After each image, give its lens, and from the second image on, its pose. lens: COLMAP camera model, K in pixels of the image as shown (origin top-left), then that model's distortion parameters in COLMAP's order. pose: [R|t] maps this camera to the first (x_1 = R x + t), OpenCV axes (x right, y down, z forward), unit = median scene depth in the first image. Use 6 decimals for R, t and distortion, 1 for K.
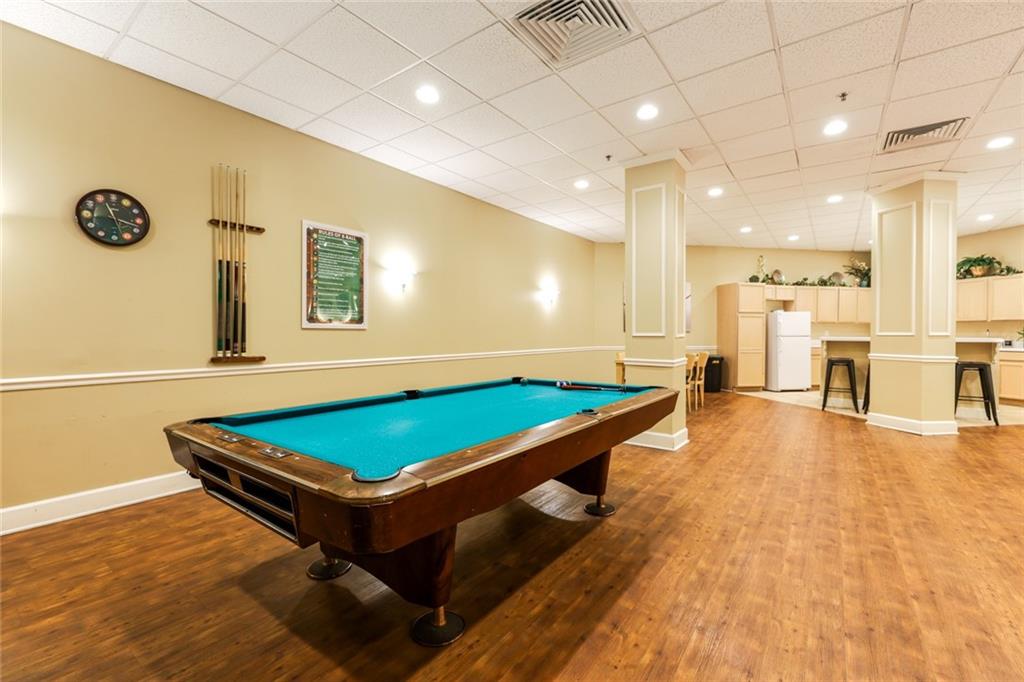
lens RADIAL K [[454.0, 0, 508.1], [0, 454.0, 337.5], [0, 0, 1]] dist [0.009445, 0.000604]
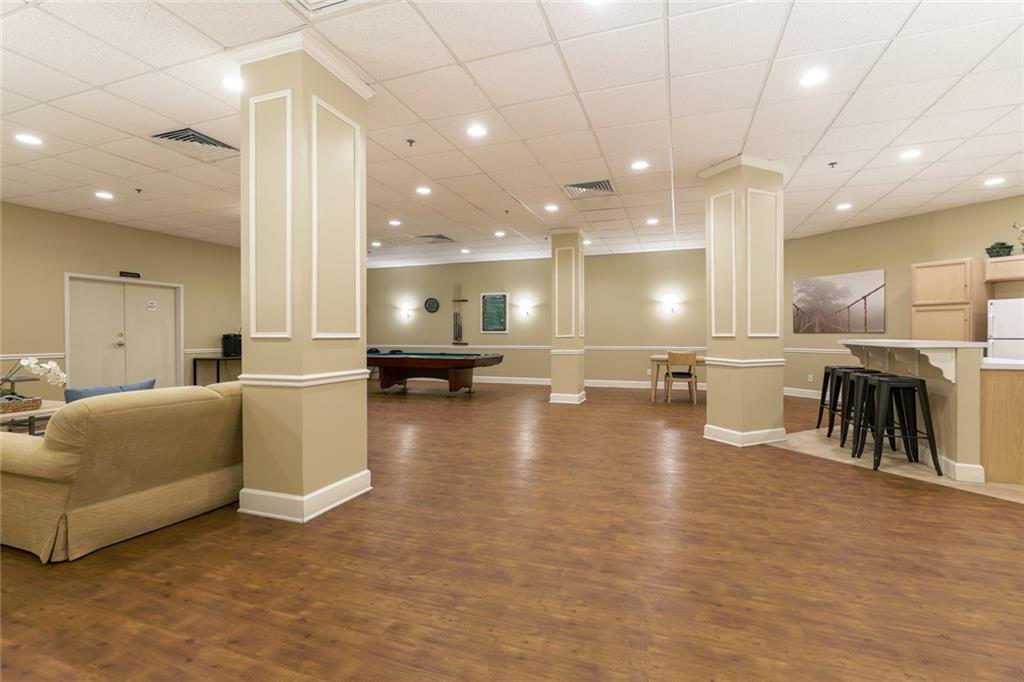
lens RADIAL K [[435.1, 0, 512.0], [0, 435.1, 341.0], [0, 0, 1]] dist [0.010591, 0.000305]
pose [[0.293893, 0.011727, -0.955766, 1.819839], [-0.008587, 0.999917, 0.009628, -0.000868], [0.955800, 0.005377, 0.293969, 0.360476]]
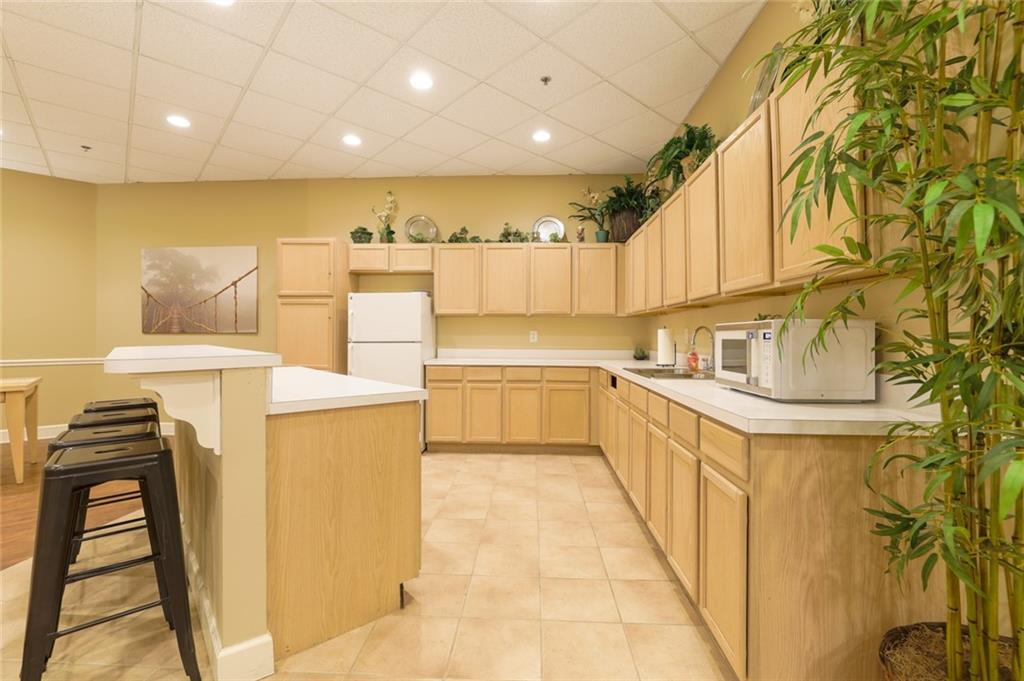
lens RADIAL K [[454.0, 0, 508.1], [0, 454.0, 337.0], [0, 0, 1]] dist [0.009445, 0.000604]
pose [[0.980947, -0.000012, -0.194274, 1.590804], [-0.001382, 0.999974, -0.007040, -0.010502], [0.194269, 0.007175, 0.980922, 1.022312]]
